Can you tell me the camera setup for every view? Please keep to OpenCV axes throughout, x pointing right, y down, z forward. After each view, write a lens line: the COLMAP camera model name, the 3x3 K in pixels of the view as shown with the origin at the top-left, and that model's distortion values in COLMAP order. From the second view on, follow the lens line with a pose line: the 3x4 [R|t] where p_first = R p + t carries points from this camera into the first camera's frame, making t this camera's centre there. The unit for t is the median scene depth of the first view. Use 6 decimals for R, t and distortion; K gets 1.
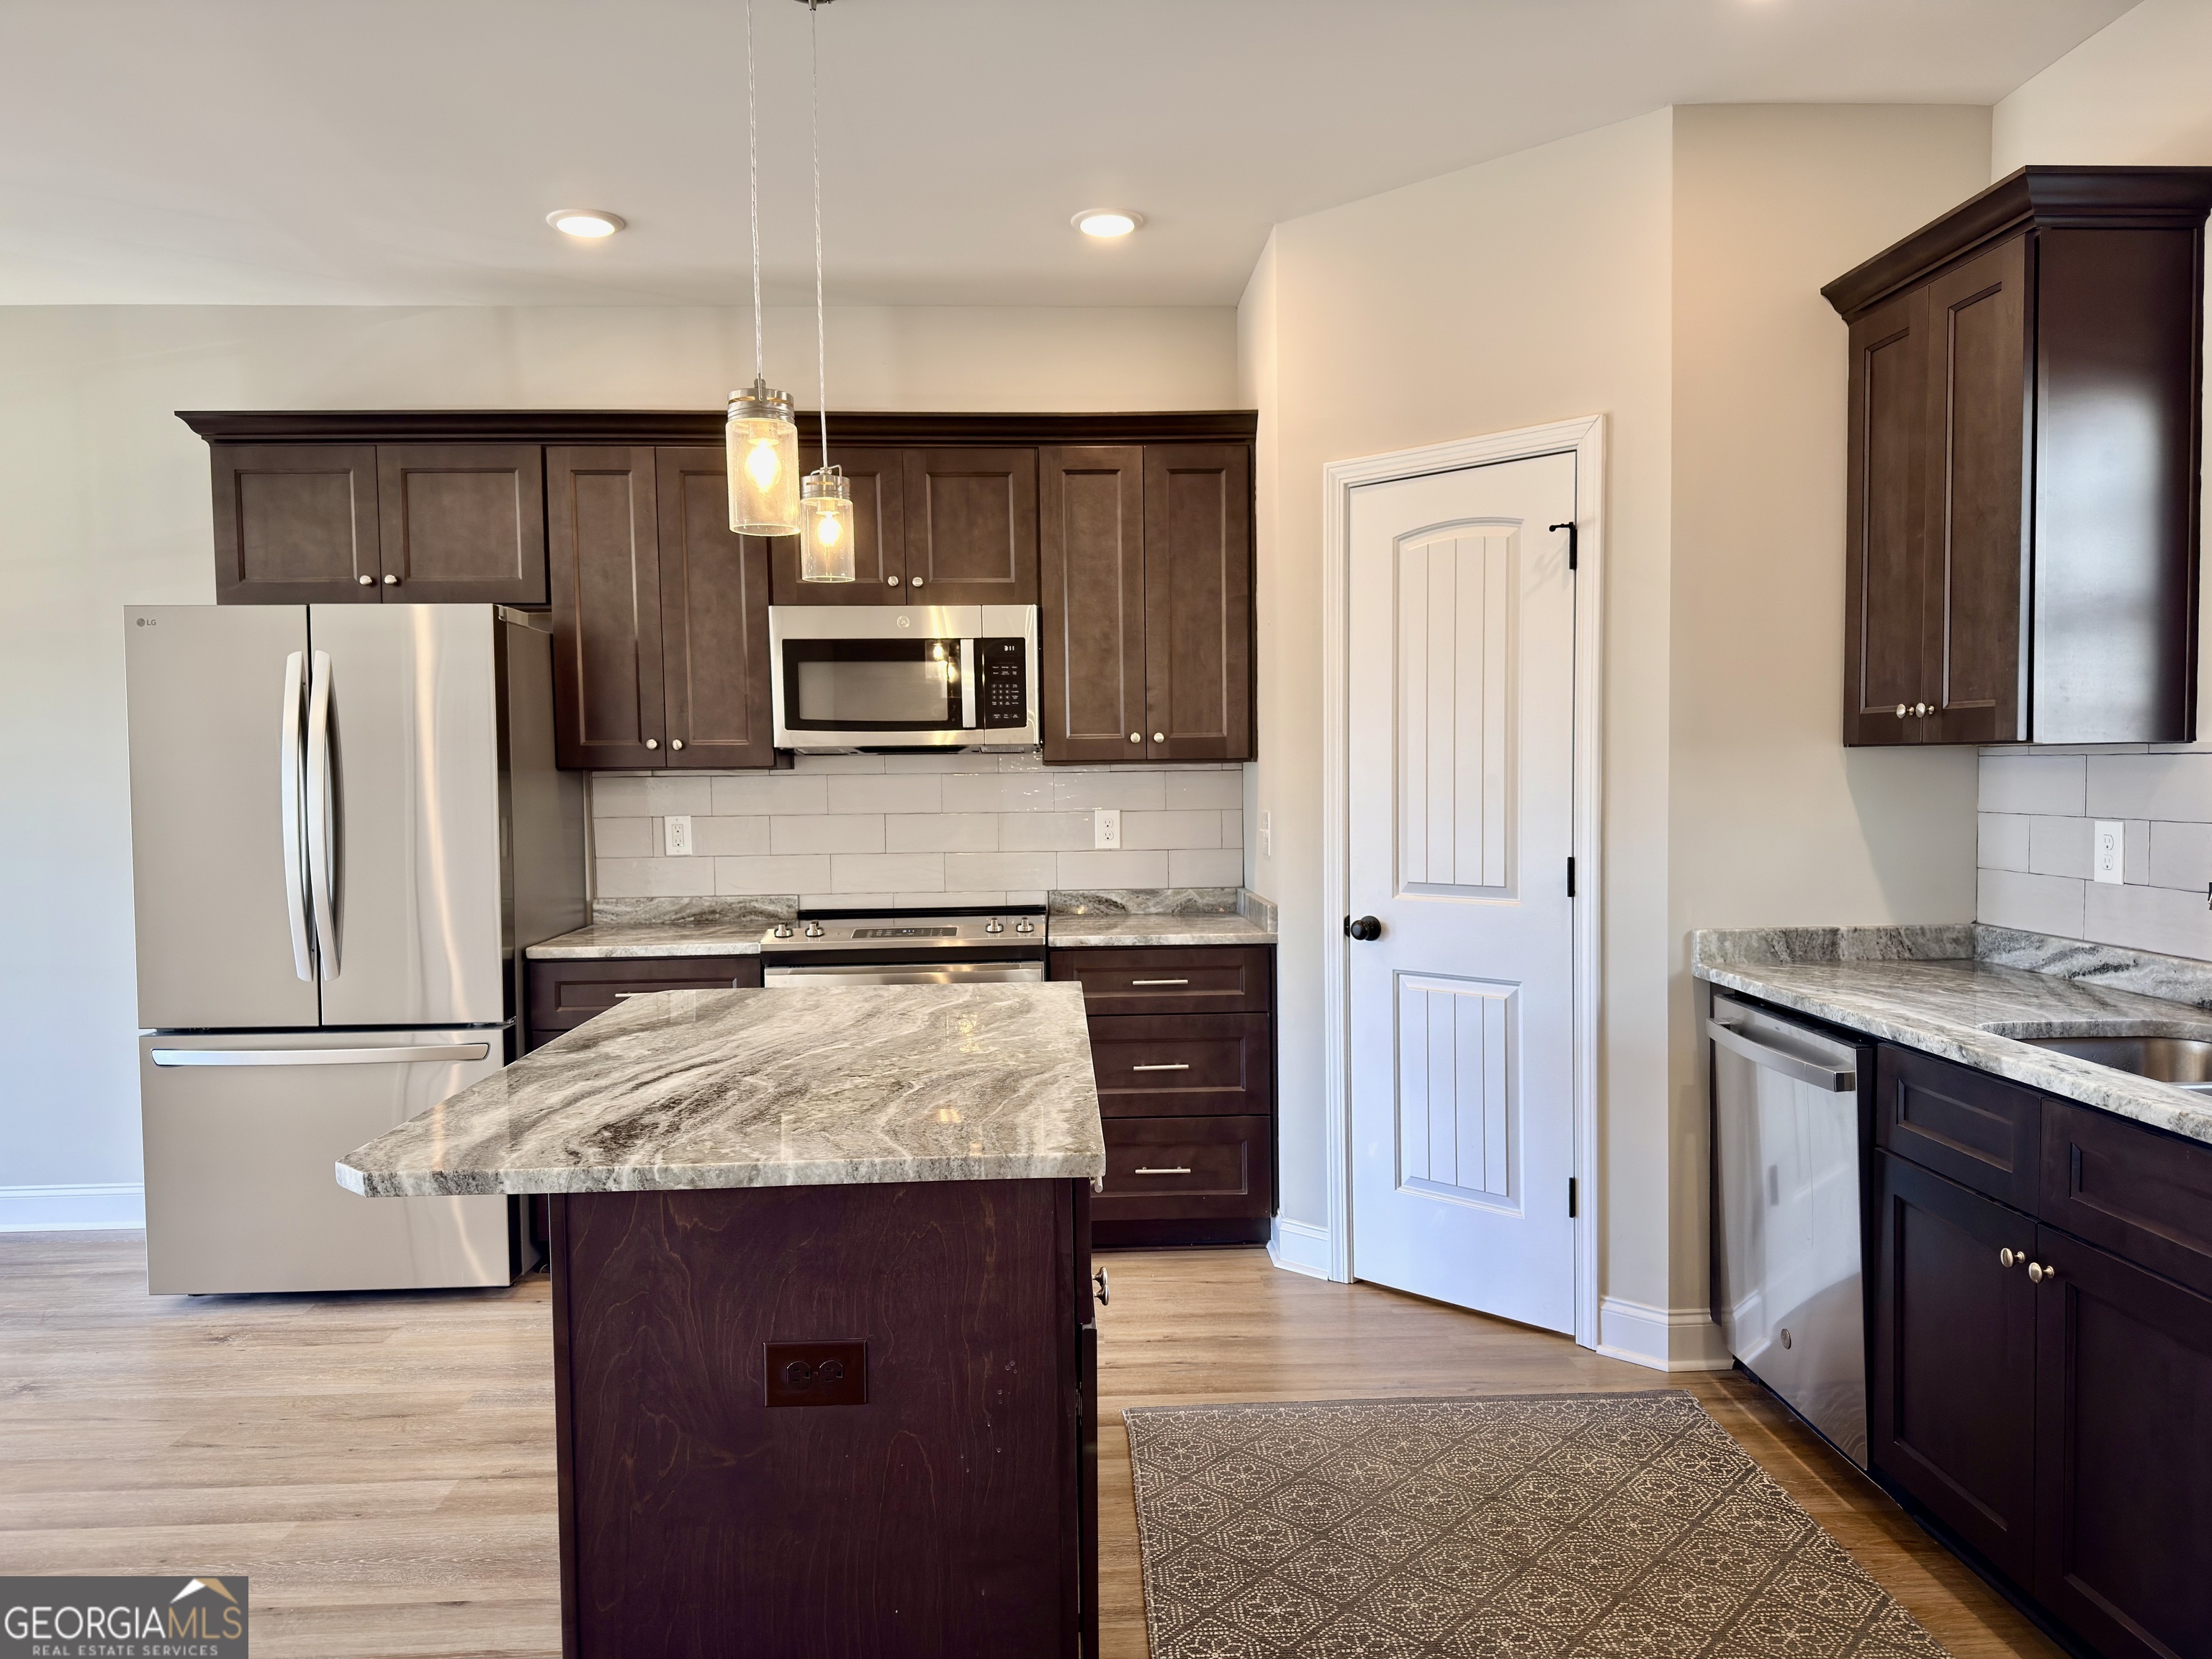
lens RADIAL K [[1530.0, 0, 1117.7], [0, 1530.0, 809.0], [0, 0, 1]] dist [0.037692, -0.043849]
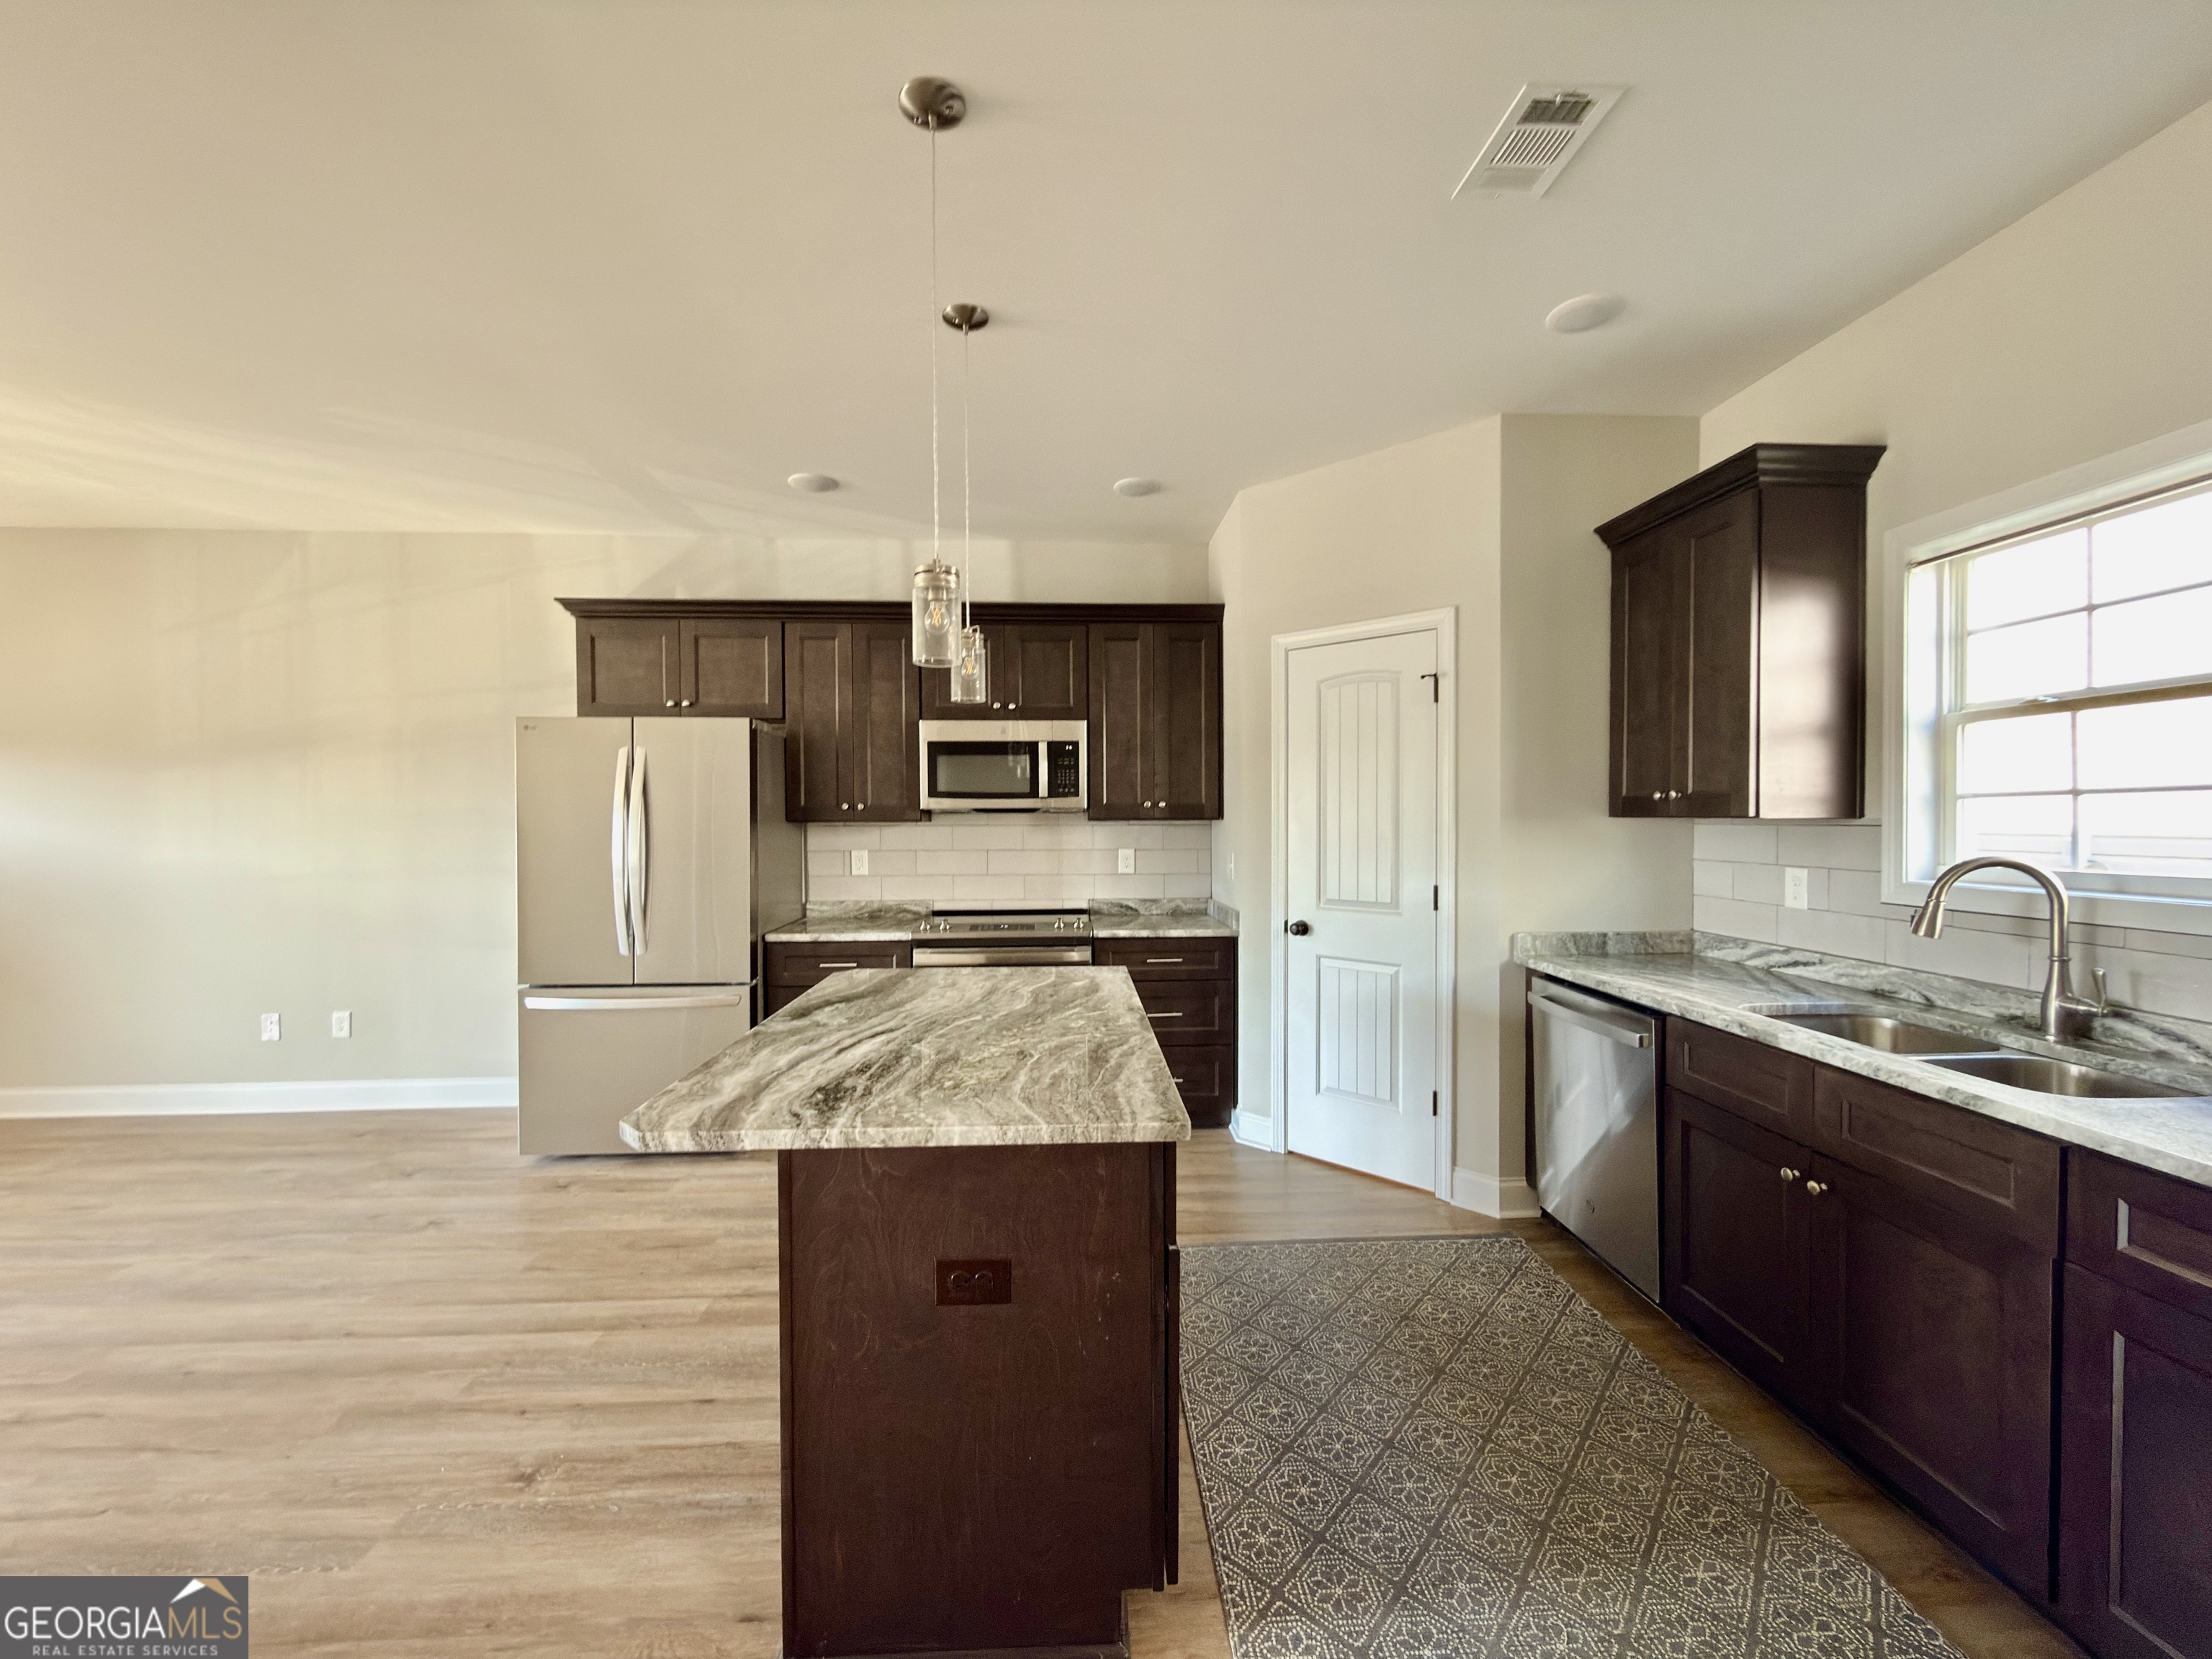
lens RADIAL K [[872.2, 0, 1116.9], [0, 872.2, 812.9], [0, 0, 1]] dist [-0.008161, 0.001429]
pose [[0.999838, 0.009318, 0.015395, -0.048143], [-0.008830, 0.999464, -0.031508, -0.012803], [-0.015680, 0.031367, 0.999385, 0.125021]]
